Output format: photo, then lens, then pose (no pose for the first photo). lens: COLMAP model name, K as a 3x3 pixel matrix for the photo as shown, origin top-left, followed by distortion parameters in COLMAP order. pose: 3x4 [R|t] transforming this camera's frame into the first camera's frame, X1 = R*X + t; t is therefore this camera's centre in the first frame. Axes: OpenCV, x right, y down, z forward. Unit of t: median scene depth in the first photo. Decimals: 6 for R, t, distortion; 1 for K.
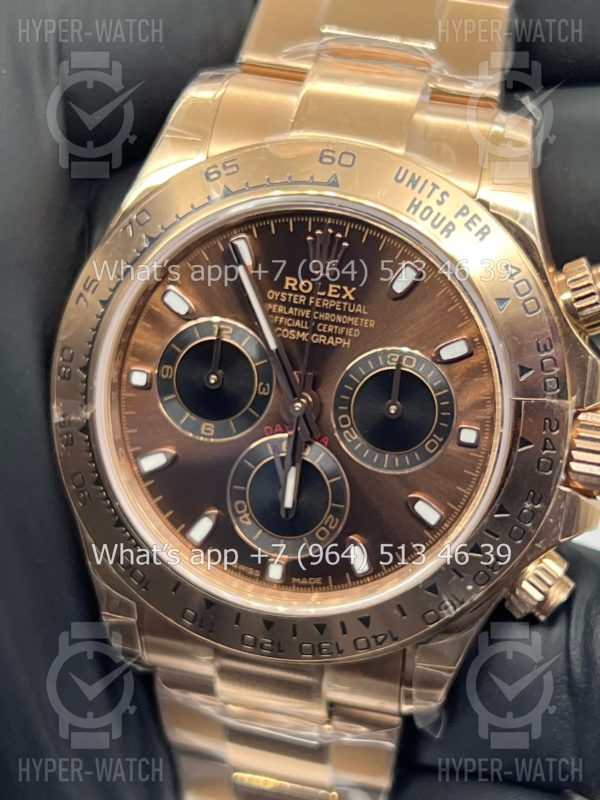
lens RADIAL K [[1850.2, 0, 300.0], [0, 1850.2, 400.0], [0, 0, 1]] dist [0.114595, 0.371405]
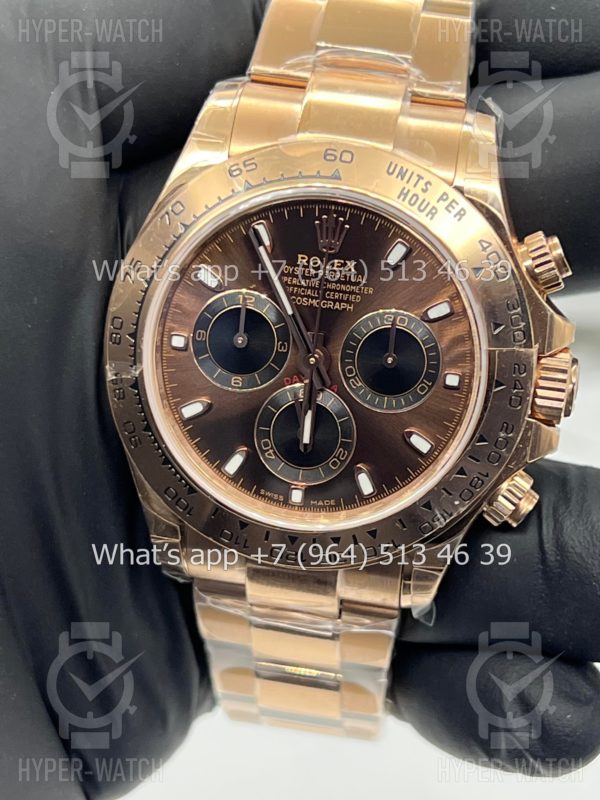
lens RADIAL K [[1850.2, 0, 300.0], [0, 1850.2, 400.0], [0, 0, 1]] dist [0.114595, 0.371405]
pose [[0.997678, -0.037440, 0.056898, -0.079209], [0.034613, 0.998155, 0.049894, -0.031724], [-0.058661, -0.047809, 0.997132, -0.215775]]
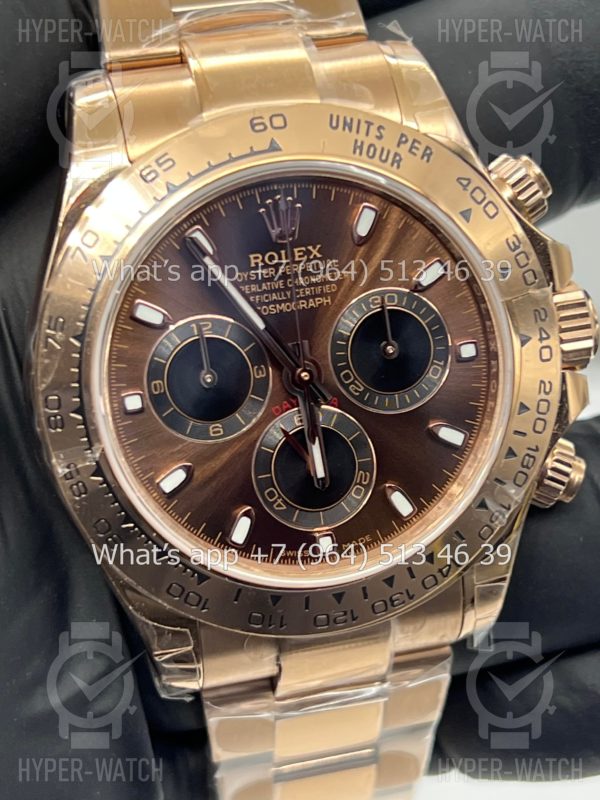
lens RADIAL K [[1850.2, 0, 300.0], [0, 1850.2, 400.0], [0, 0, 1]] dist [0.114595, 0.371405]
pose [[0.886061, -0.311717, 0.343116, -0.344517], [0.313763, 0.948125, 0.051099, -0.035462], [-0.341245, 0.062380, 0.937902, 0.076633]]
